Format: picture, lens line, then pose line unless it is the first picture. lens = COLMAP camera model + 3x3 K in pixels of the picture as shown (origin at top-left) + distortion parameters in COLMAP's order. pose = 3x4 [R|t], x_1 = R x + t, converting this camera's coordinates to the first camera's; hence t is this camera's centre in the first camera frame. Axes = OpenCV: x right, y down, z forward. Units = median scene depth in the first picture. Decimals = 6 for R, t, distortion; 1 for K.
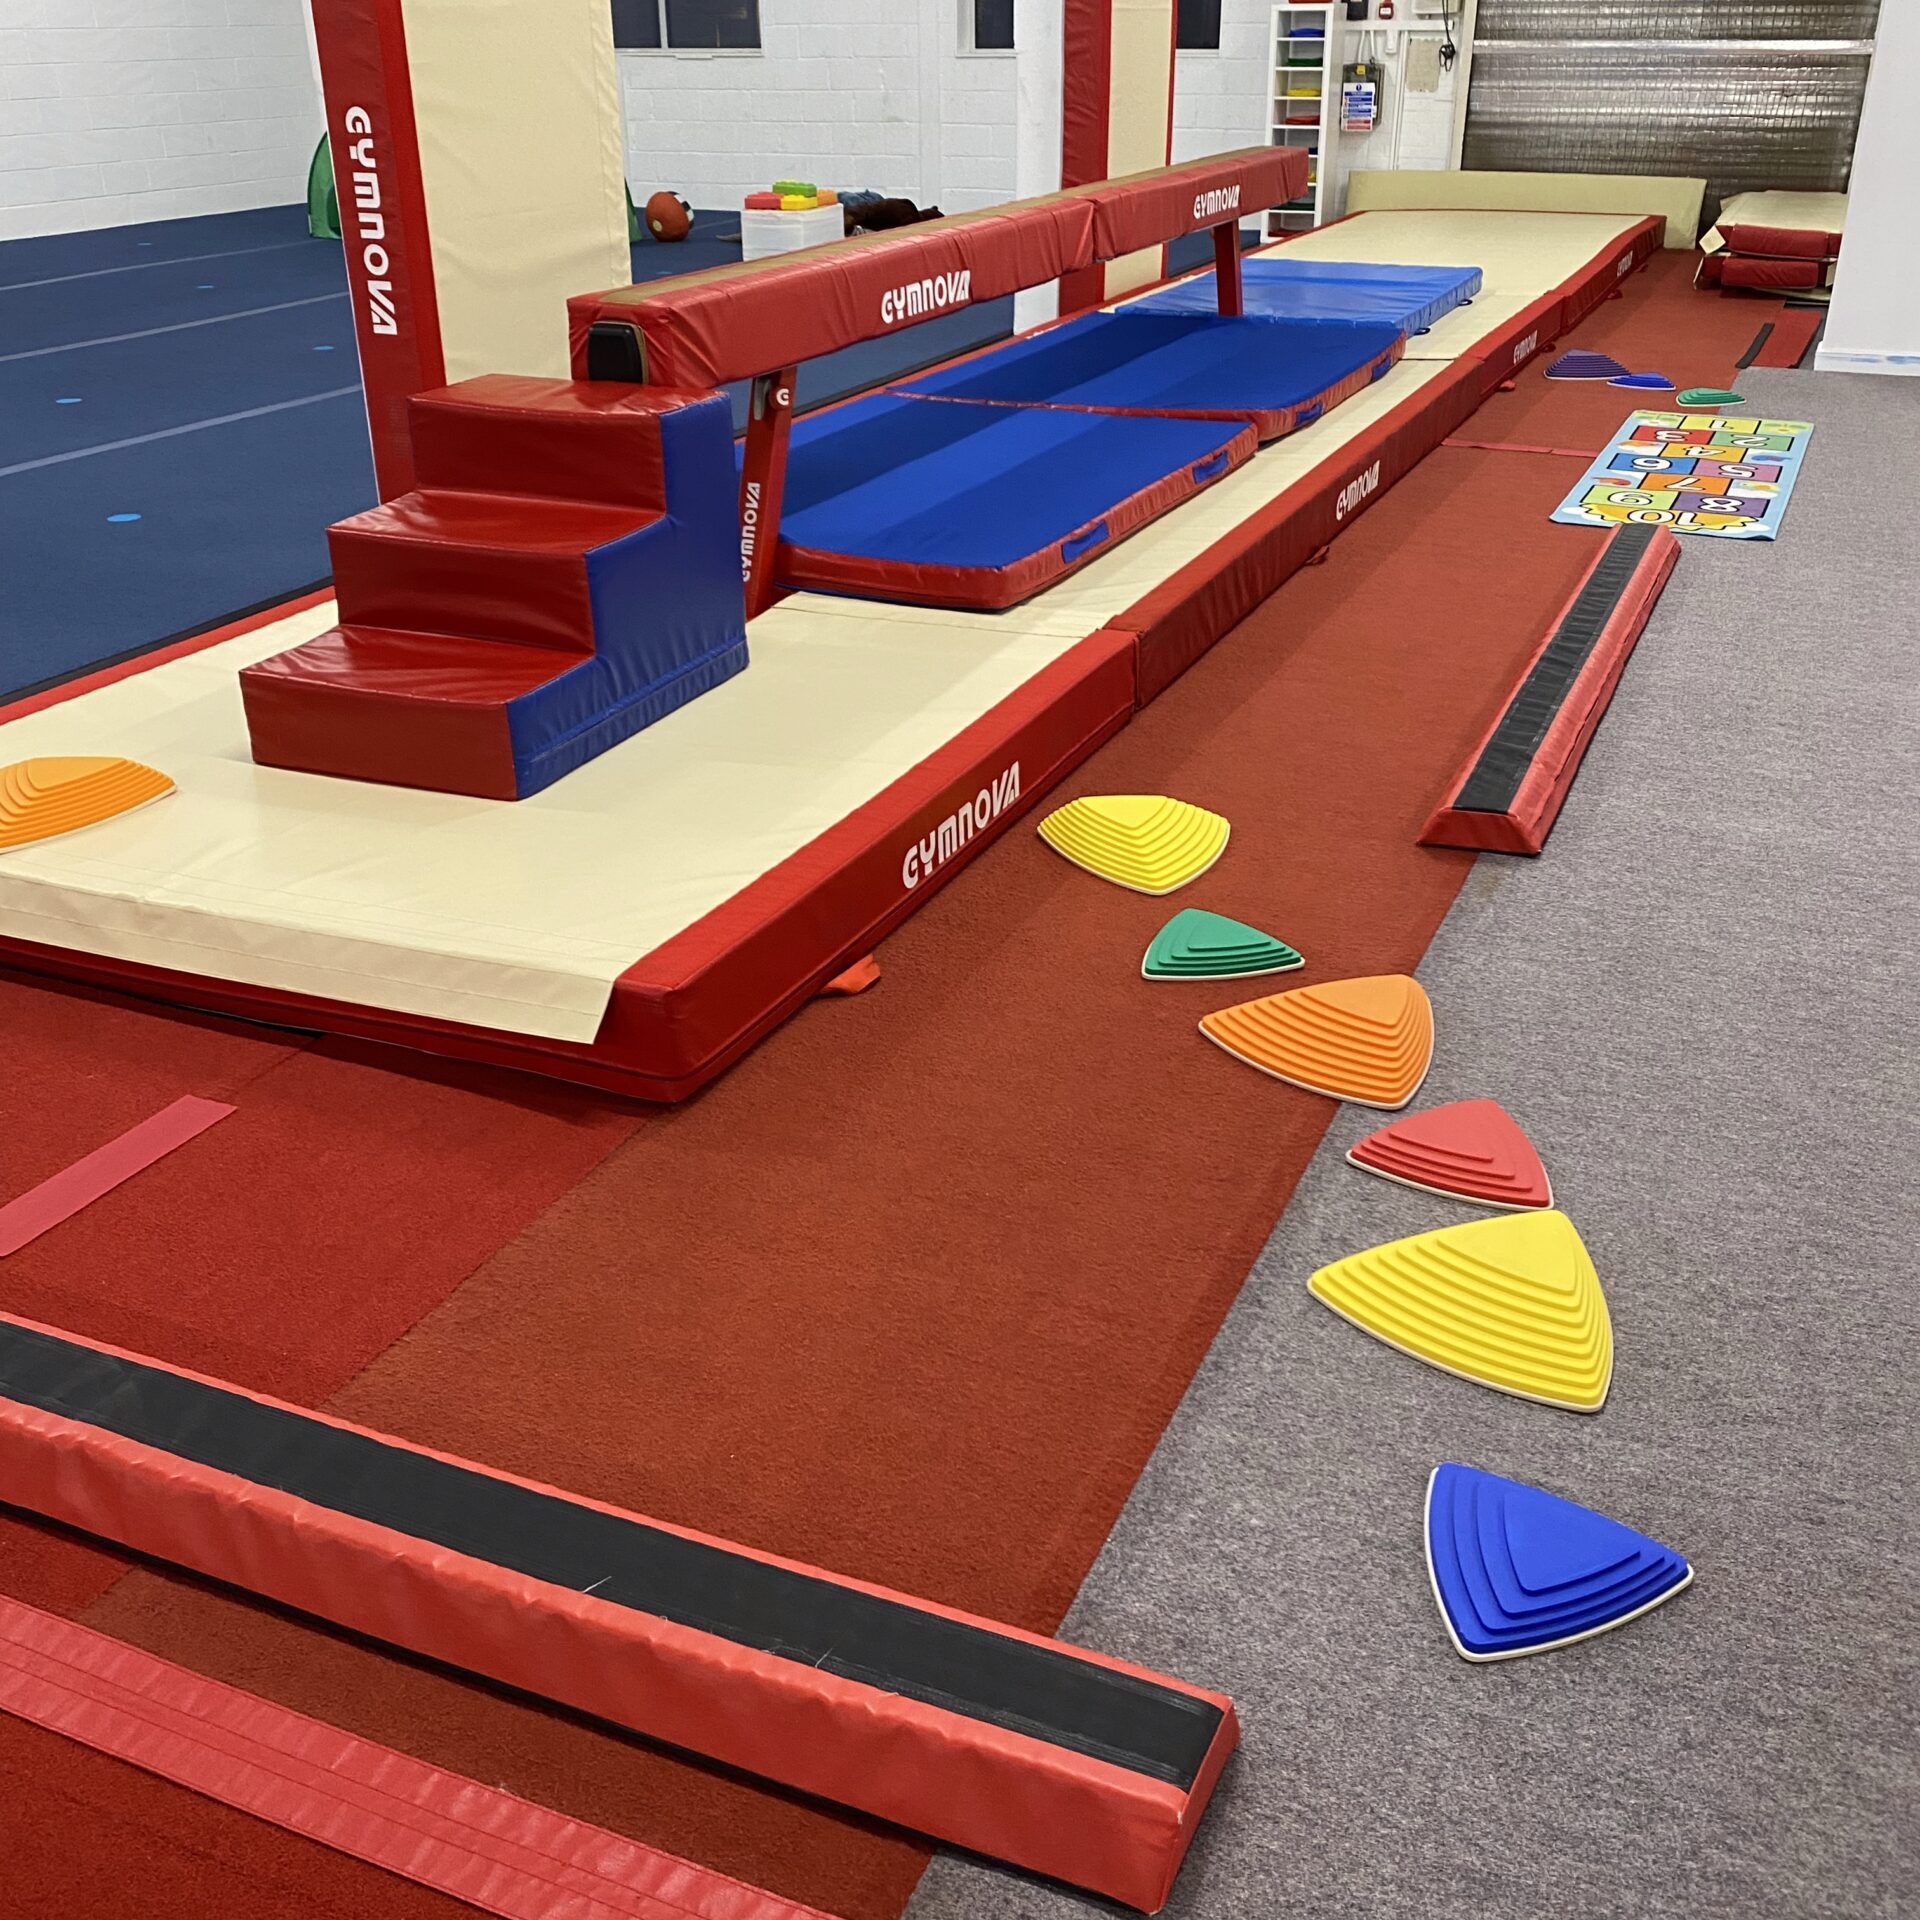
lens RADIAL K [[1954.1, 0, 959.7], [0, 1954.1, 961.3], [0, 0, 1]] dist [0.005310, 0.000000]
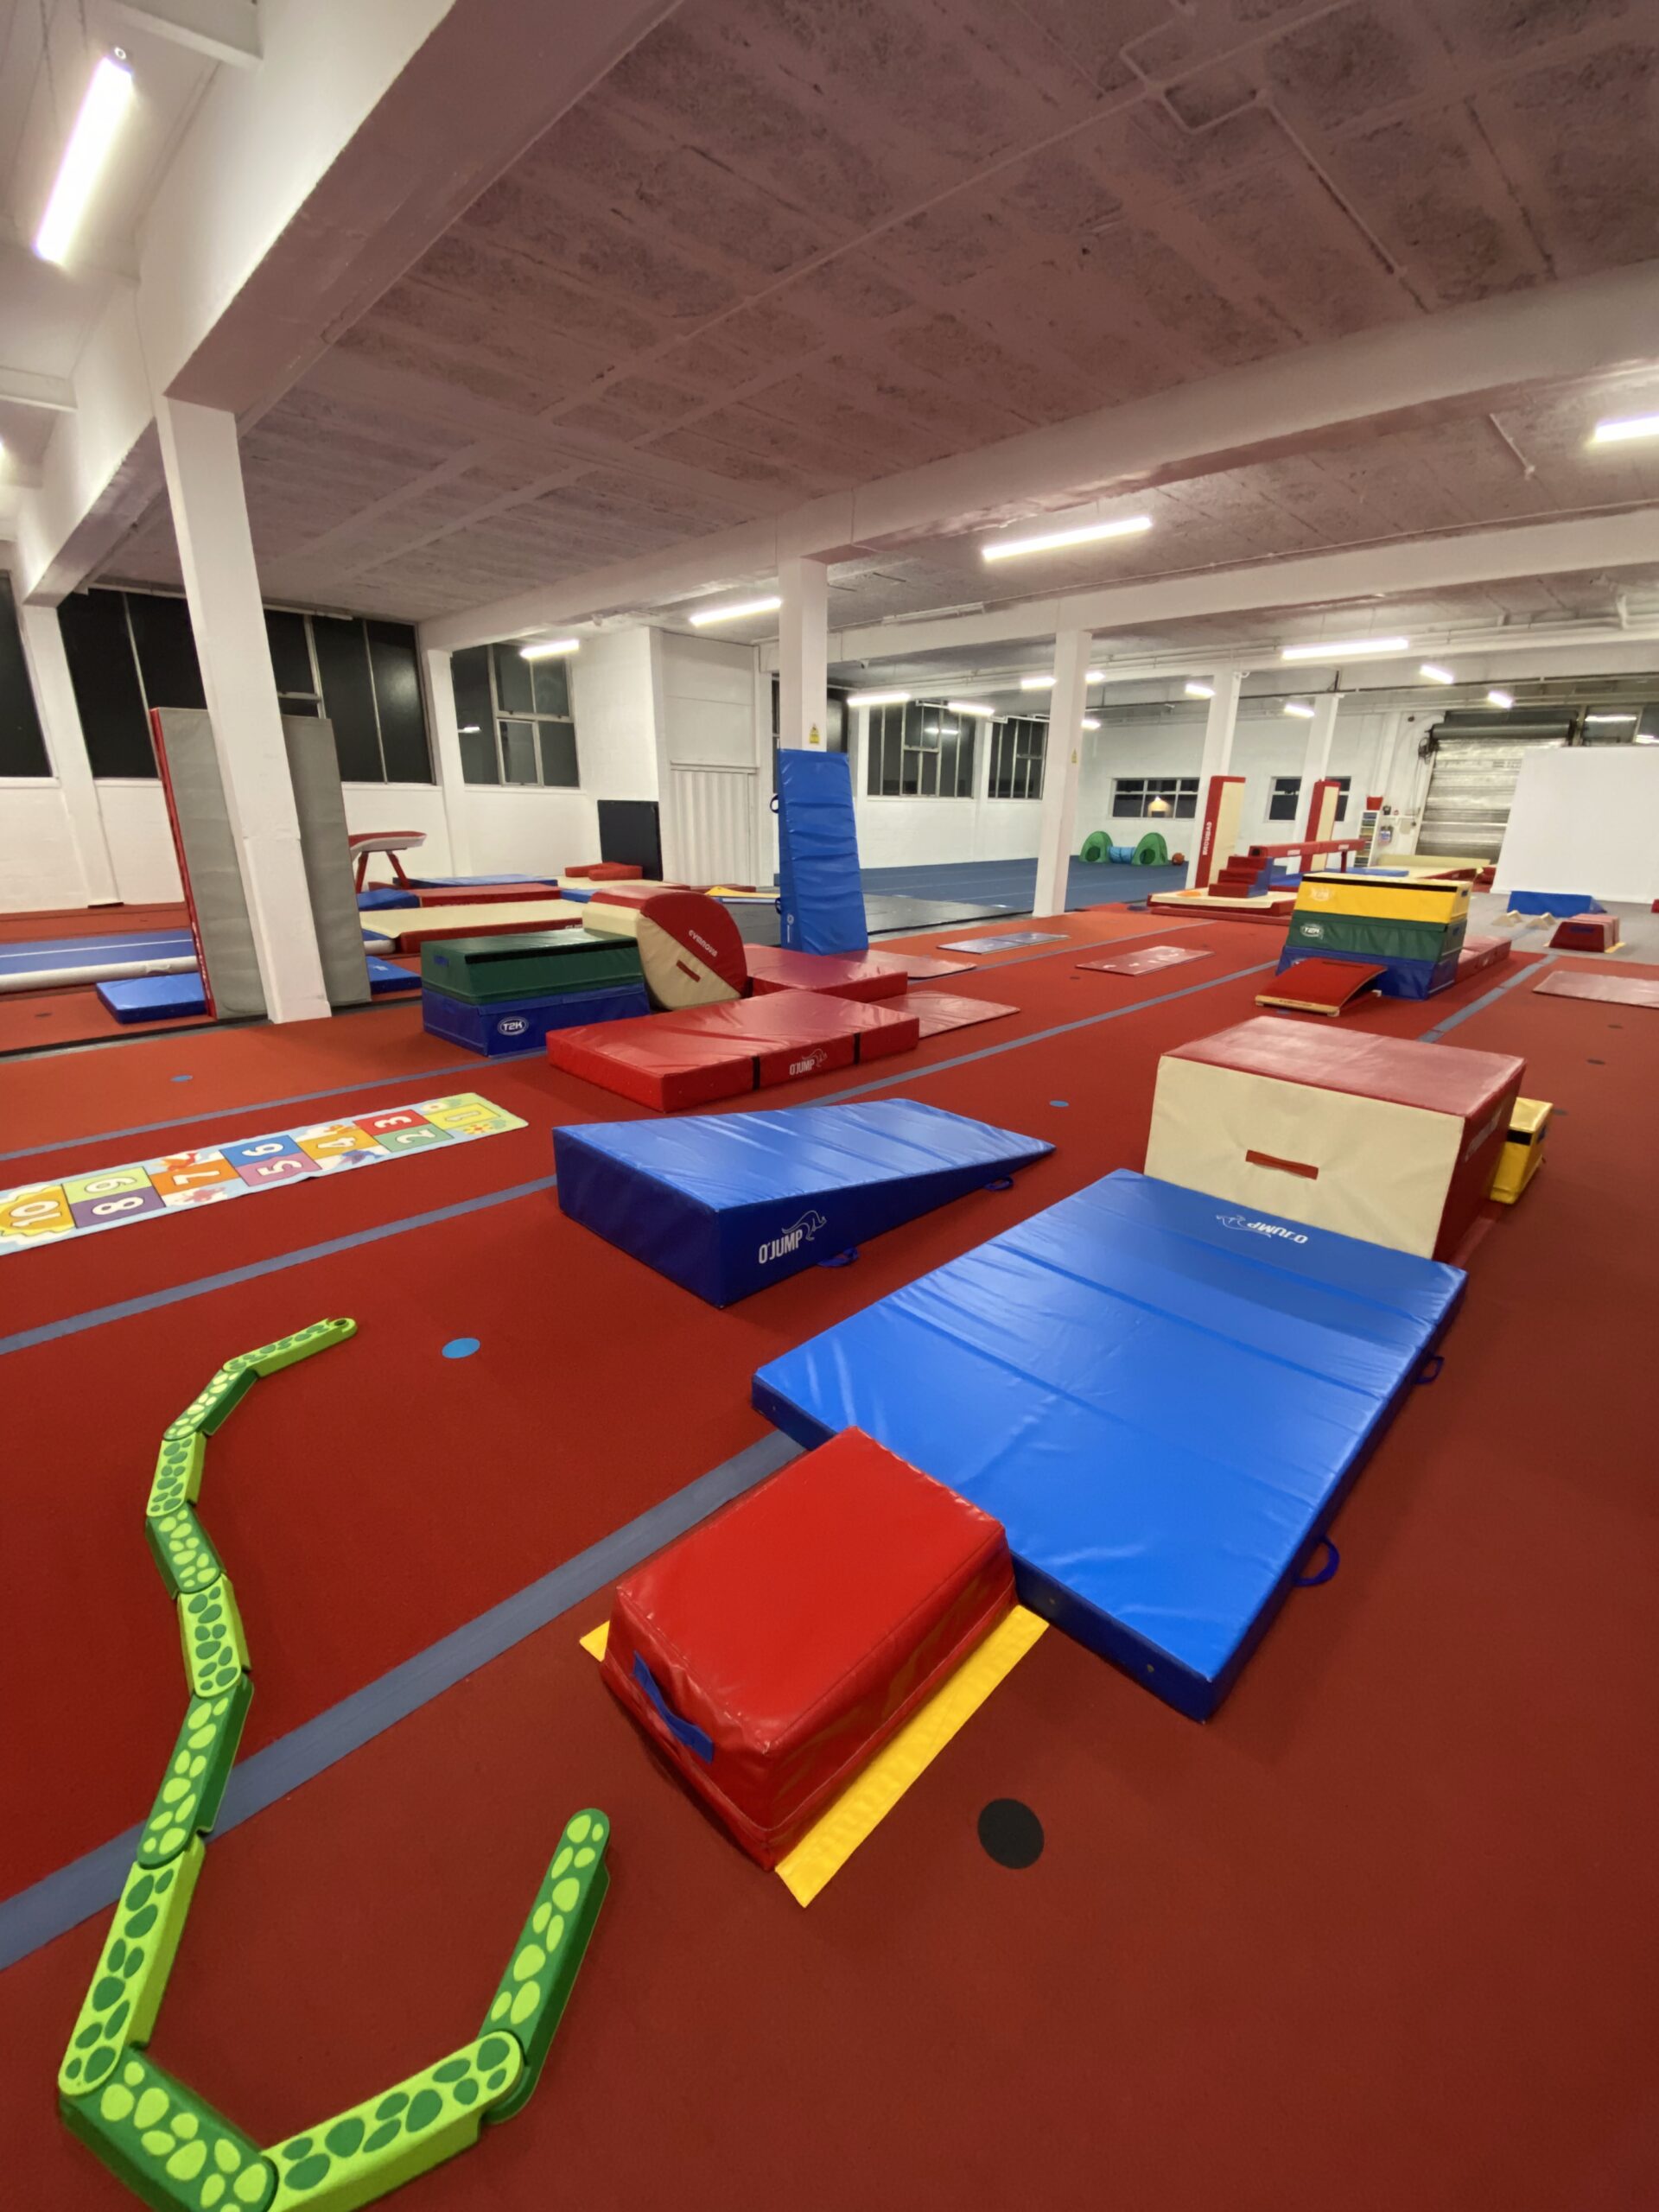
lens RADIAL K [[906.6, 0, 832.8], [0, 906.6, 1103.2], [0, 0, 1]] dist [0.000460, 0.000008]
pose [[0.926668, 0.135509, -0.350606, -0.097070], [-0.178674, 0.979437, -0.093692, 0.411989], [0.330700, 0.149465, 0.931825, -0.887758]]
